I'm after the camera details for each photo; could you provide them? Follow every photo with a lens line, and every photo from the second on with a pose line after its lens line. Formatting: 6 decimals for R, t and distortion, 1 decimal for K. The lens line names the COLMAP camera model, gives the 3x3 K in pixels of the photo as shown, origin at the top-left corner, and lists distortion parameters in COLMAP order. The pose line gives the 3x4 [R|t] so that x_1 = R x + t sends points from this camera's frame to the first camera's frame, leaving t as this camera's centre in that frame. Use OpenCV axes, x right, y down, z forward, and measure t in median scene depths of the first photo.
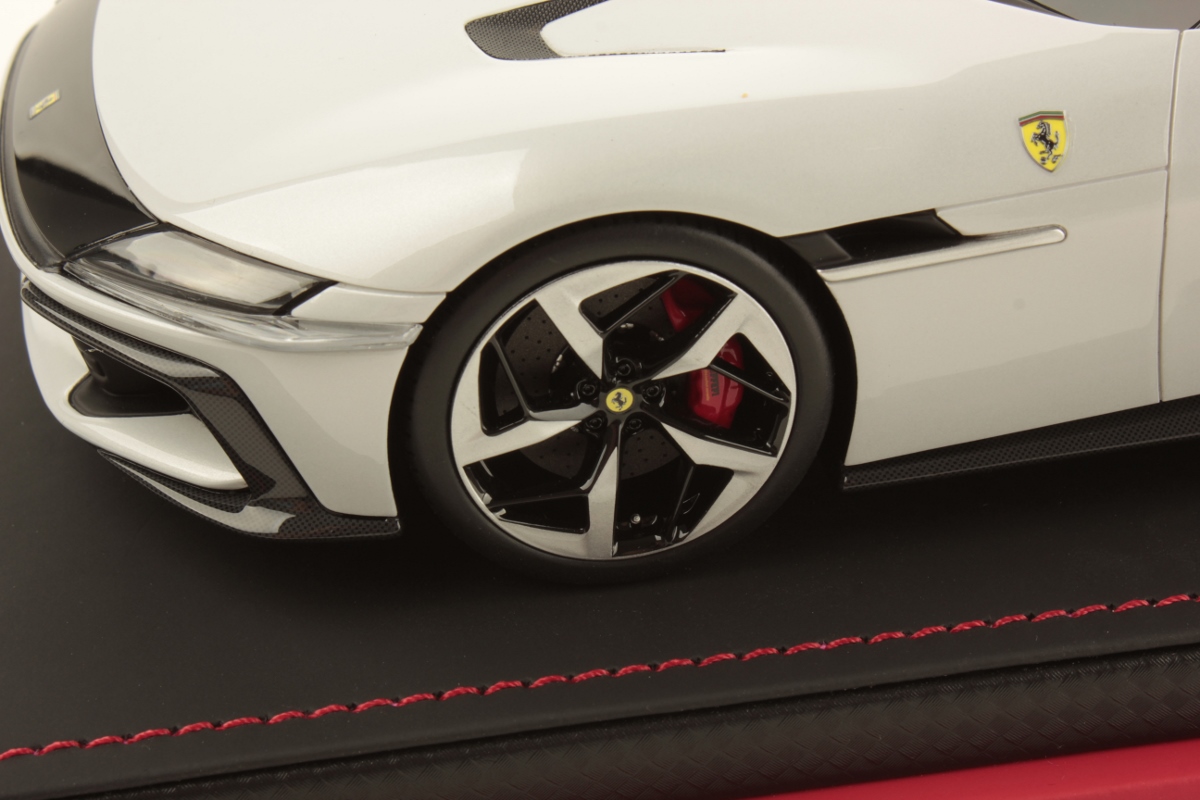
lens RADIAL K [[2512.9, 0, 600.0], [0, 2512.9, 400.0], [0, 0, 1]] dist [-0.010264, 0.021484]
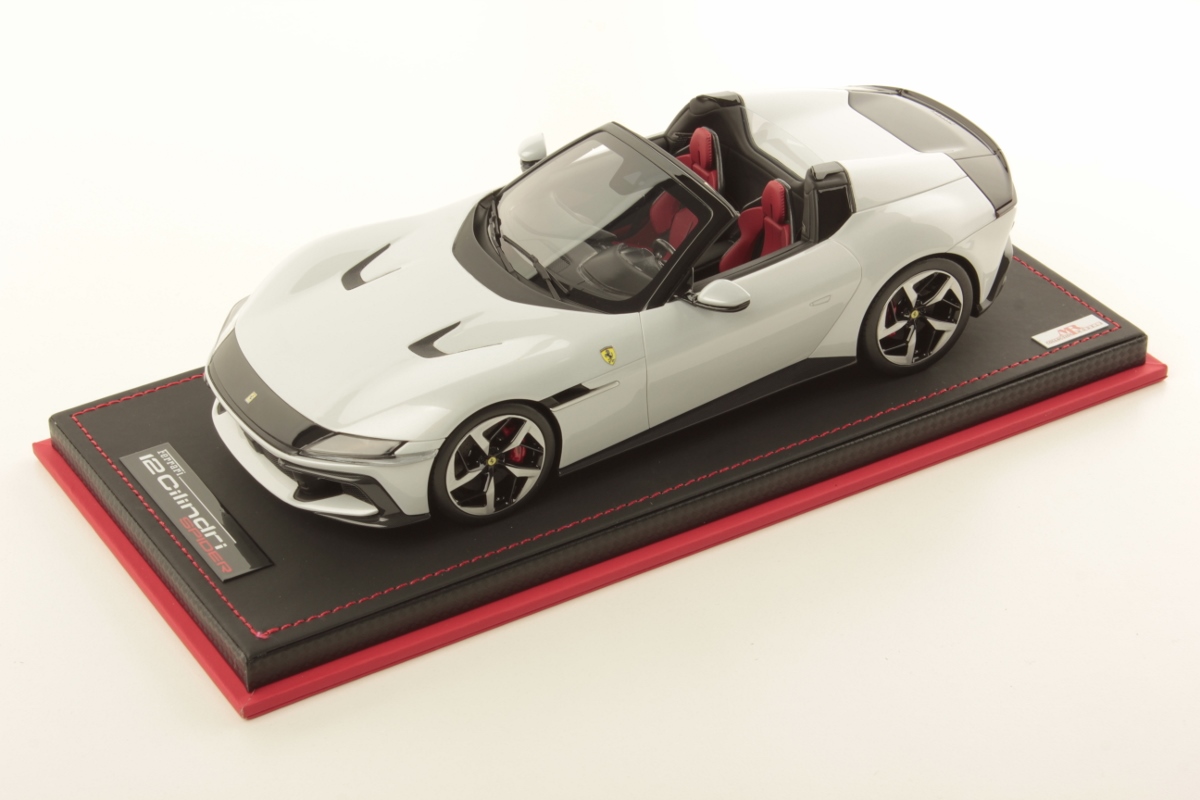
lens RADIAL K [[2512.9, 0, 600.0], [0, 2512.9, 400.0], [0, 0, 1]] dist [-0.010264, 0.021484]
pose [[0.938413, -0.183770, 0.292590, -0.758754], [0.184983, 0.982454, 0.023772, -0.122831], [-0.291825, 0.031816, 0.955943, -1.997018]]
